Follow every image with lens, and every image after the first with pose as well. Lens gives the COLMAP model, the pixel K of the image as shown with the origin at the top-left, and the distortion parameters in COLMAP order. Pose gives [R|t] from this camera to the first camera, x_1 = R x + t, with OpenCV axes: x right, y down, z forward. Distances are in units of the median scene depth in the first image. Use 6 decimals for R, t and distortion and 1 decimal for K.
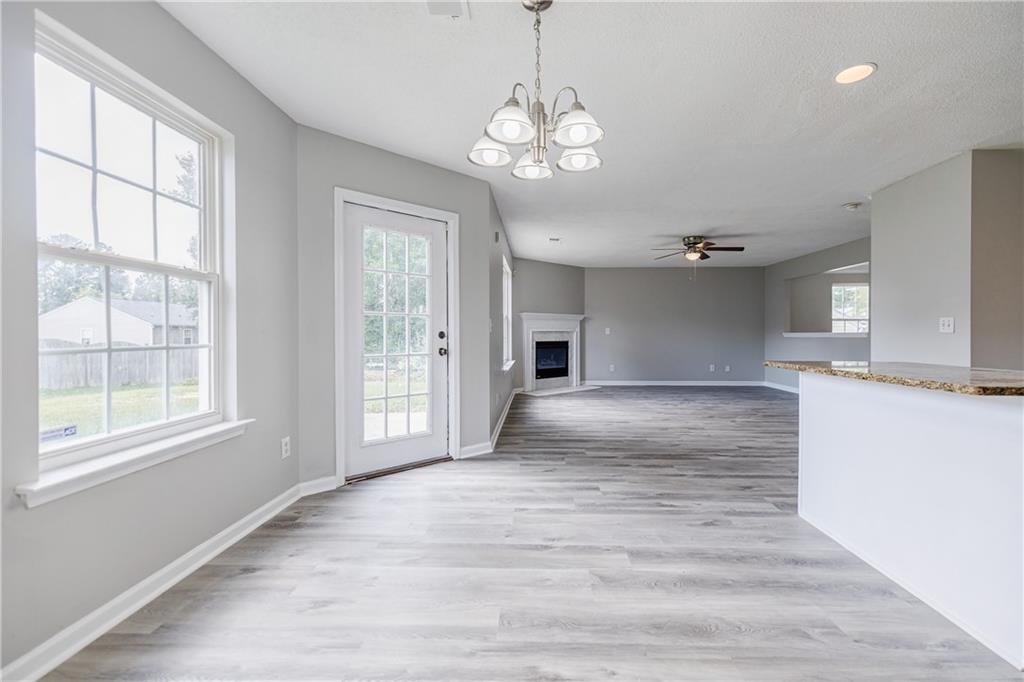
lens RADIAL K [[435.4, 0, 528.6], [0, 435.4, 335.5], [0, 0, 1]] dist [-0.001093, -0.000198]
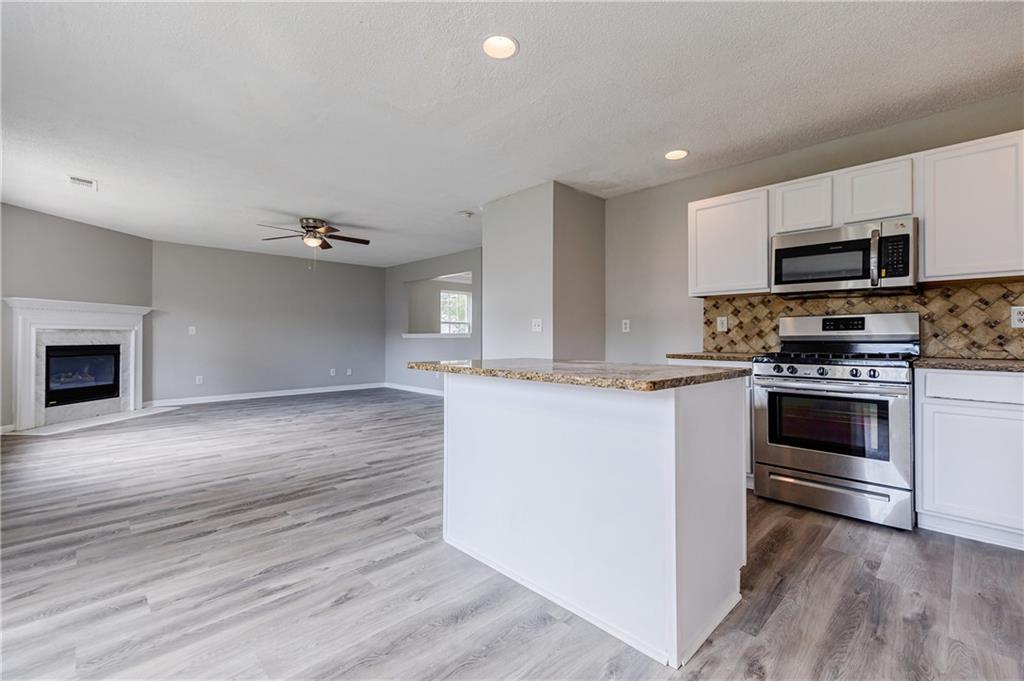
lens RADIAL K [[436.0, 0, 518.4], [0, 436.0, 333.9], [0, 0, 1]] dist [0.001234, 0.000080]
pose [[0.690405, 0.005933, 0.723398, 0.076468], [0.001712, 0.999950, -0.009834, 0.010865], [-0.723421, 0.008028, 0.690361, 0.233187]]
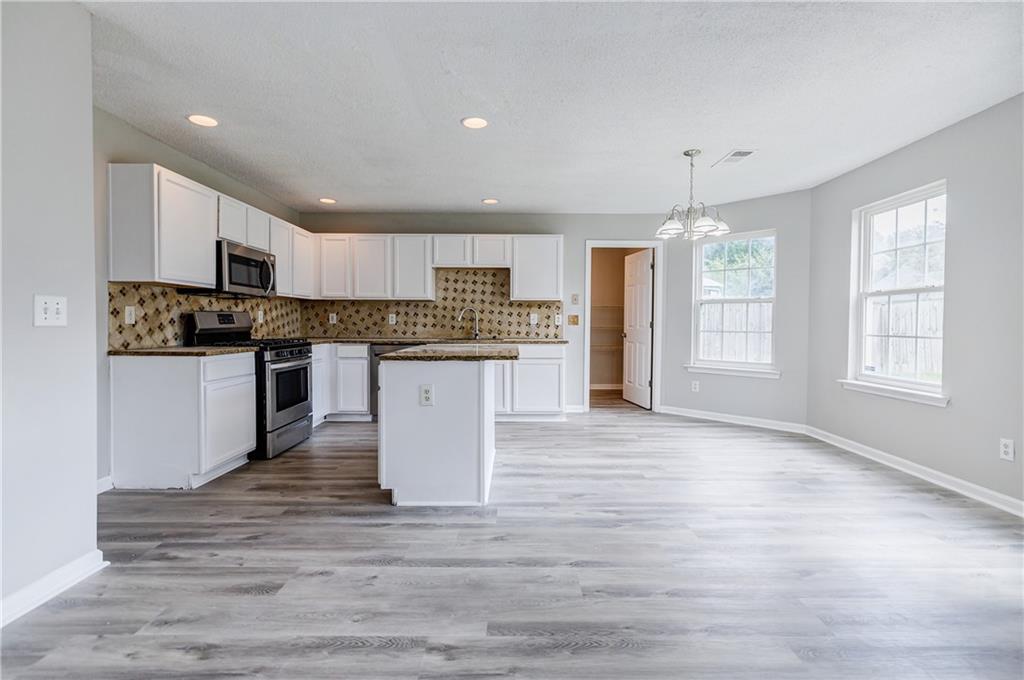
lens RADIAL K [[468.3, 0, 528.6], [0, 468.3, 333.0], [0, 0, 1]] dist [-0.001115, -0.000122]
pose [[-0.998615, -0.003270, -0.052508, 0.456113], [-0.004673, 0.999635, 0.026610, -0.016598], [0.052402, 0.026819, -0.998266, 1.647700]]
